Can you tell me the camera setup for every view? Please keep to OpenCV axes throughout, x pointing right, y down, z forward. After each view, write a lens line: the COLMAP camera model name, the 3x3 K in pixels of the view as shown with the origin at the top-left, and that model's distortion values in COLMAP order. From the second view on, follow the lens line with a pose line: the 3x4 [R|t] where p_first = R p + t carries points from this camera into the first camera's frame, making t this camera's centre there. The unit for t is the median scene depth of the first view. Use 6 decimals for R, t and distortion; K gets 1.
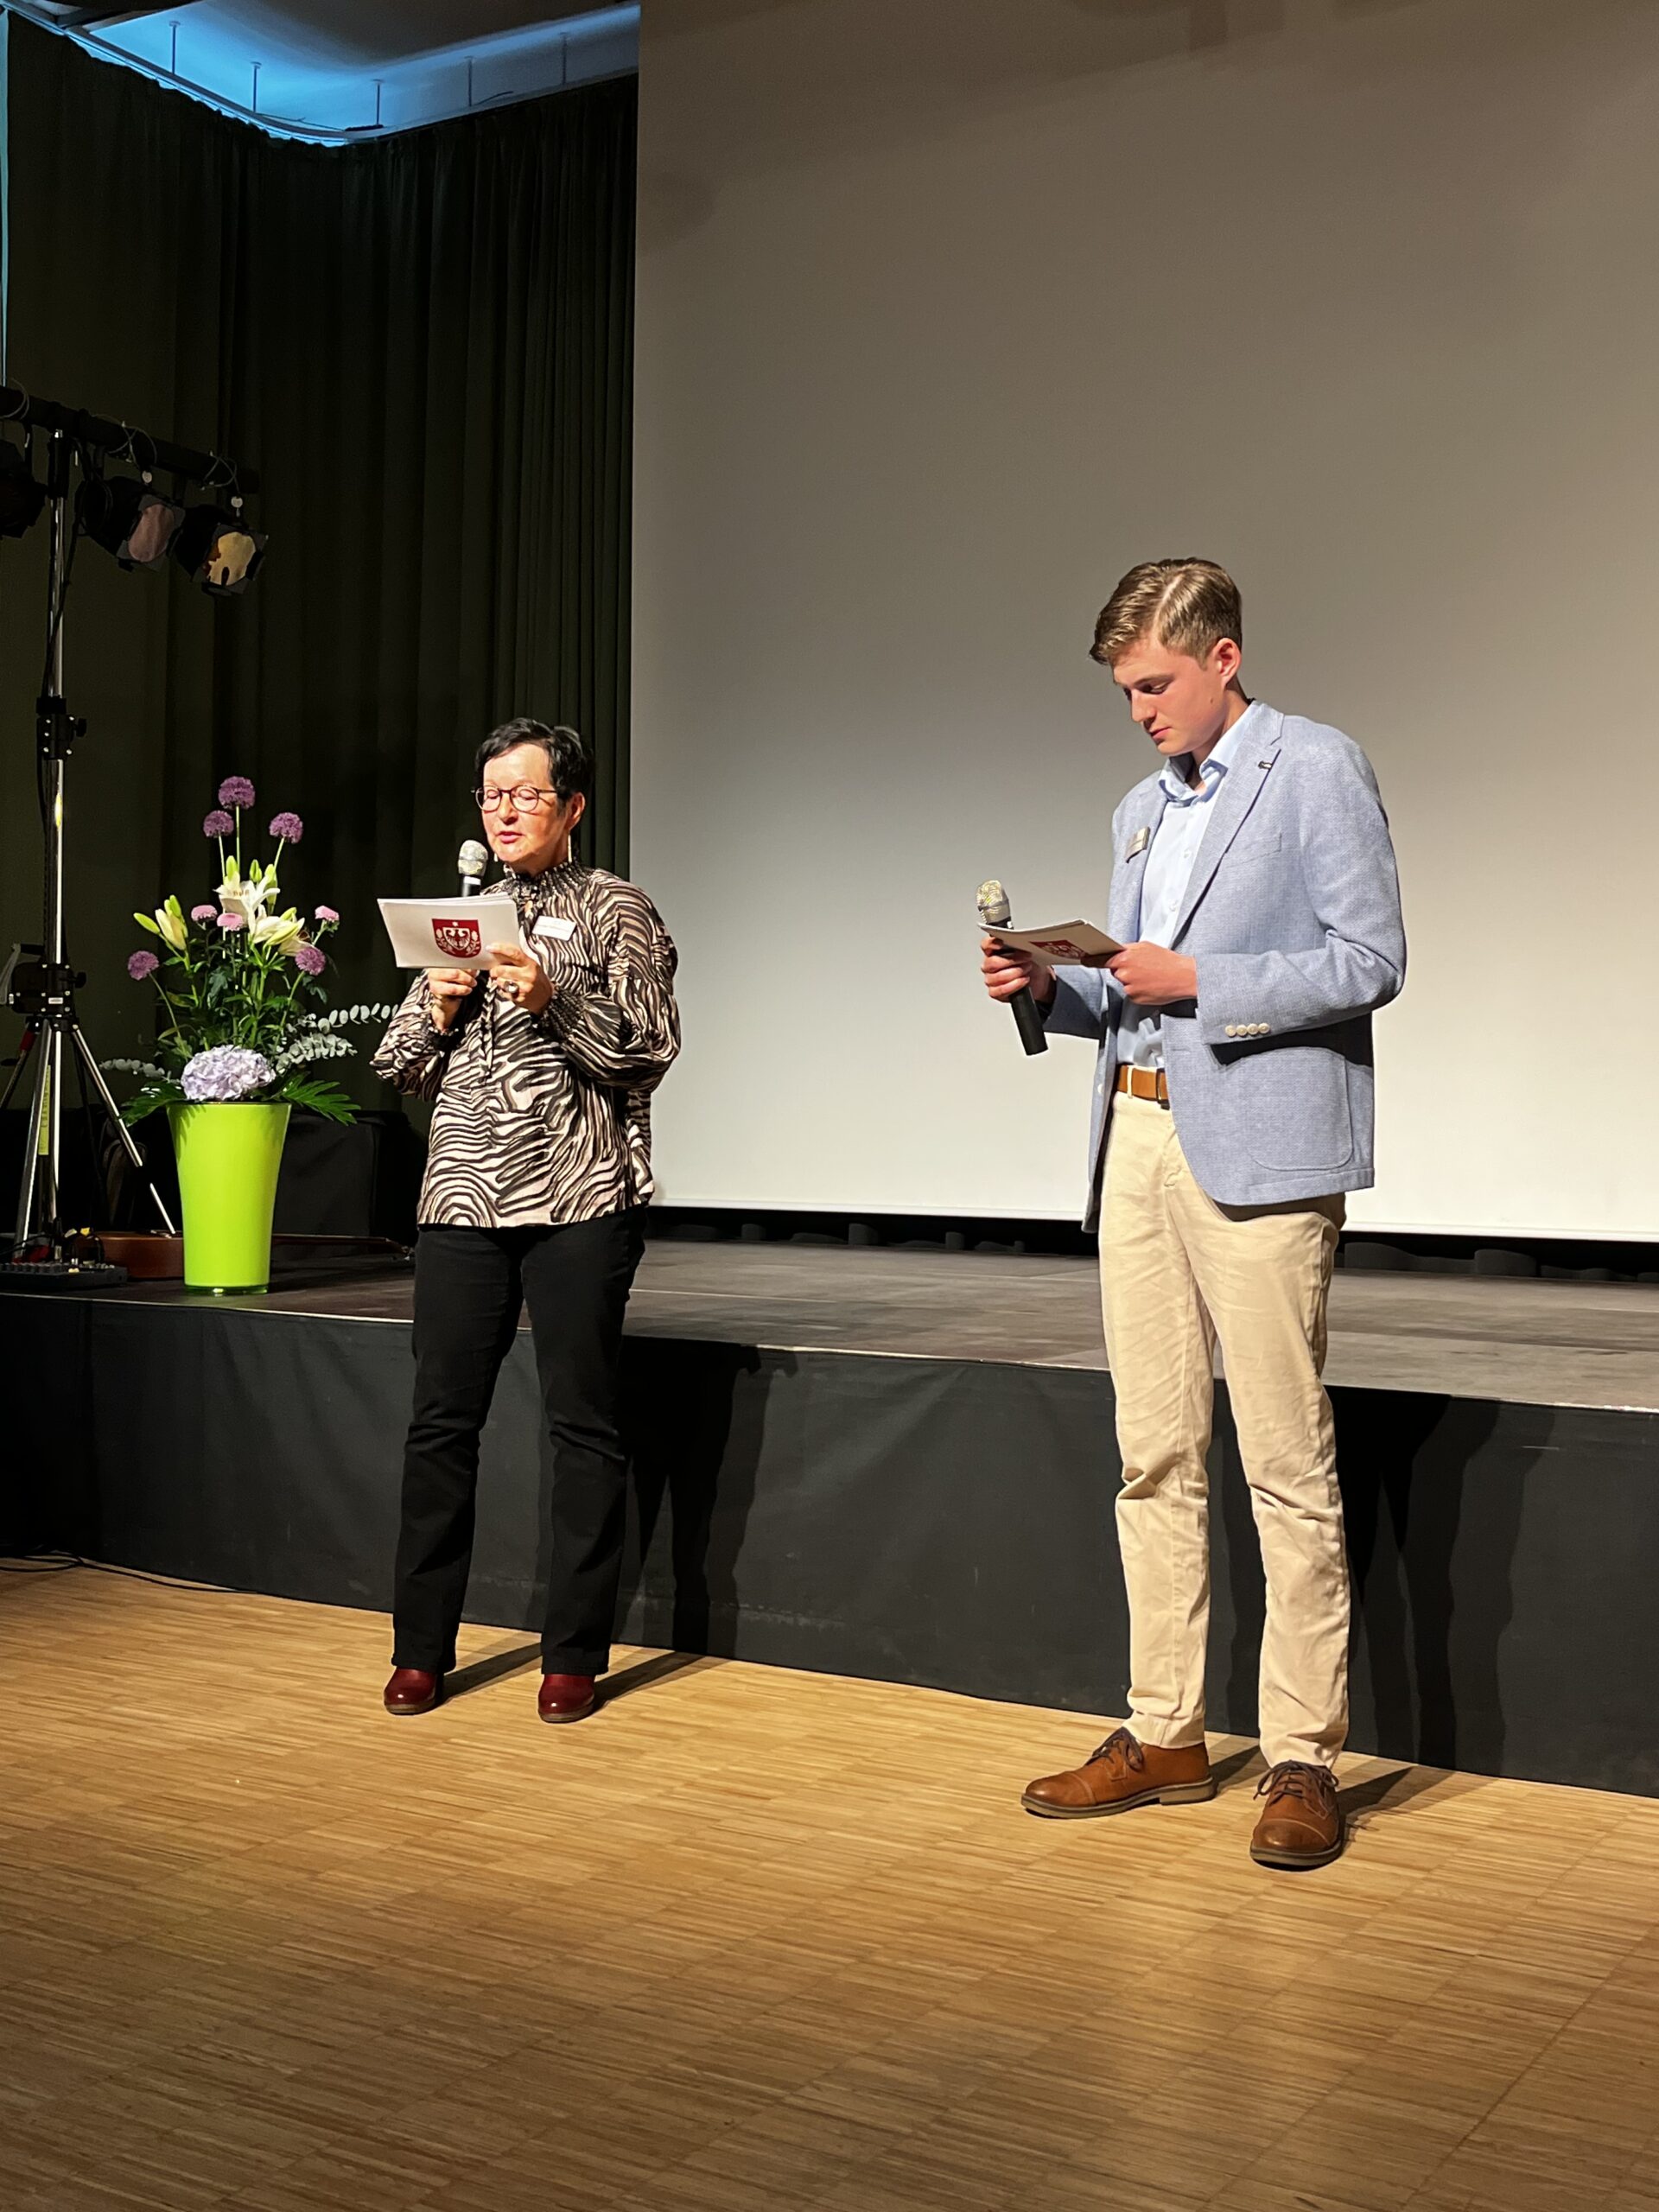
lens RADIAL K [[2458.2, 0, 835.6], [0, 2458.2, 1103.0], [0, 0, 1]] dist [0.014801, 0.000000]
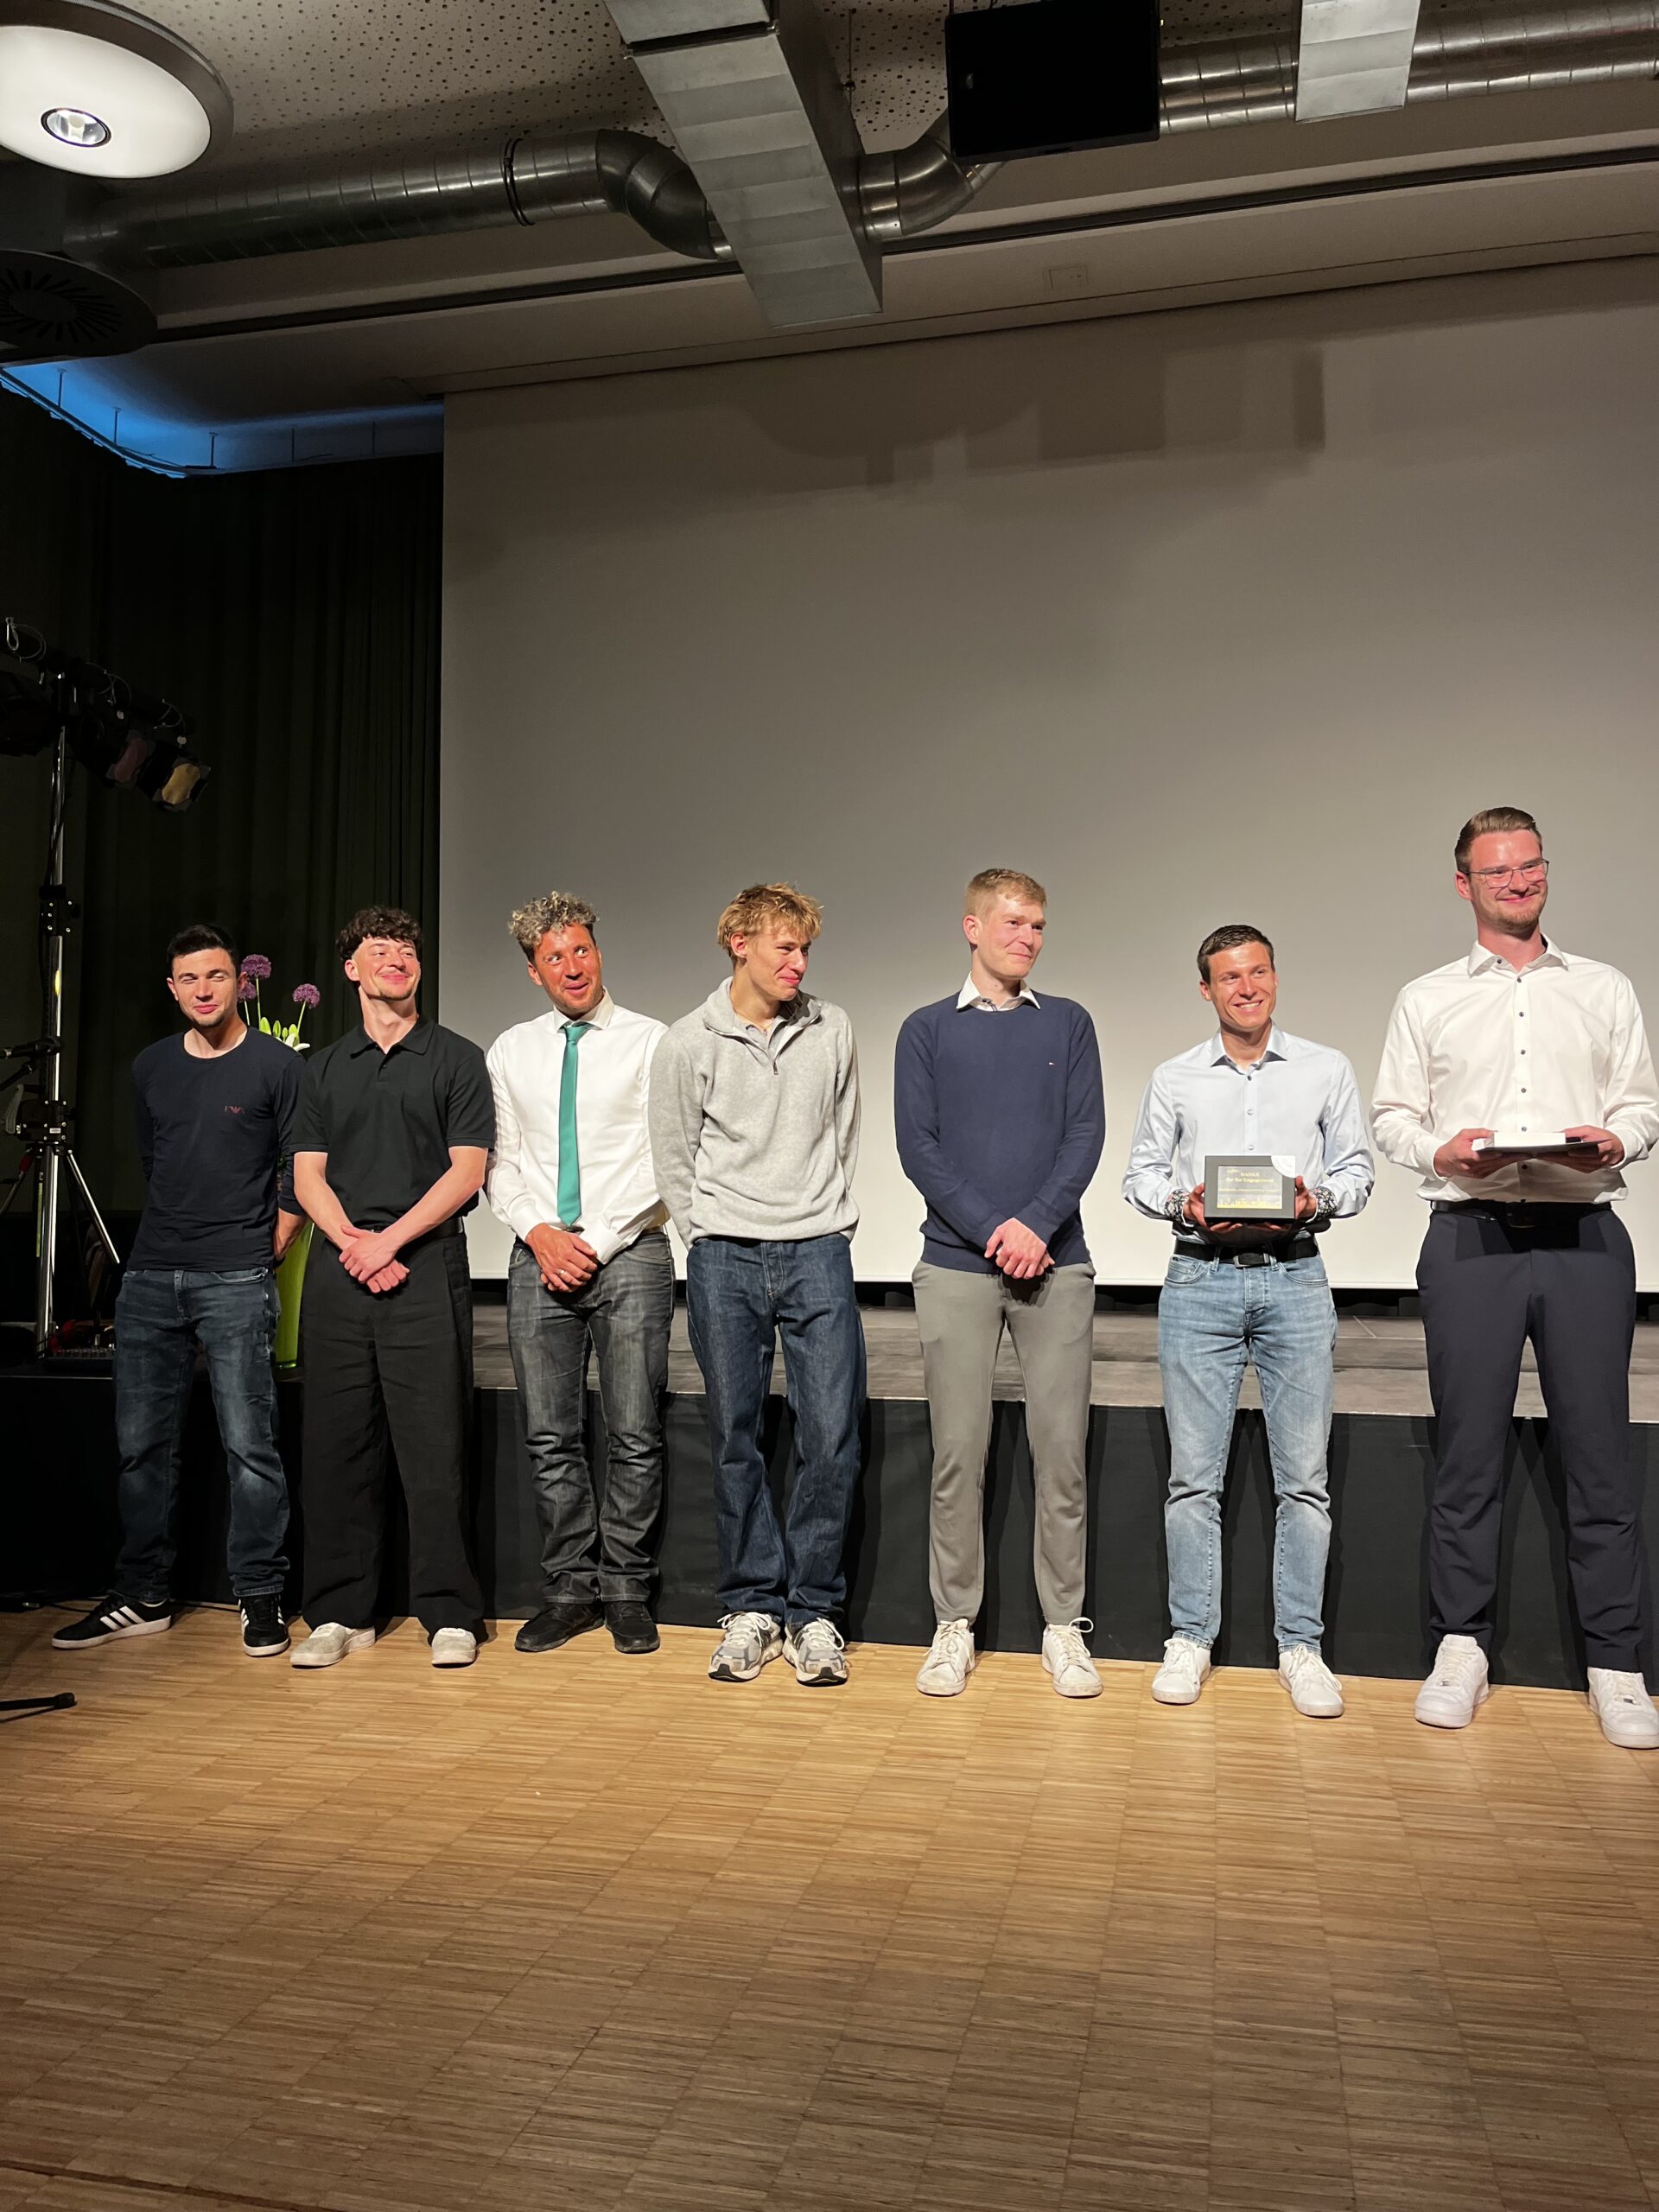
lens RADIAL K [[1646.6, 0, 833.6], [0, 1646.6, 1104.5], [0, 0, 1]] dist [0.024523, -0.012036]
pose [[0.954047, 0.000930, 0.299657, -0.193747], [0.013489, 0.998848, -0.046046, -0.011504], [-0.299354, 0.047972, 0.952935, 0.097304]]
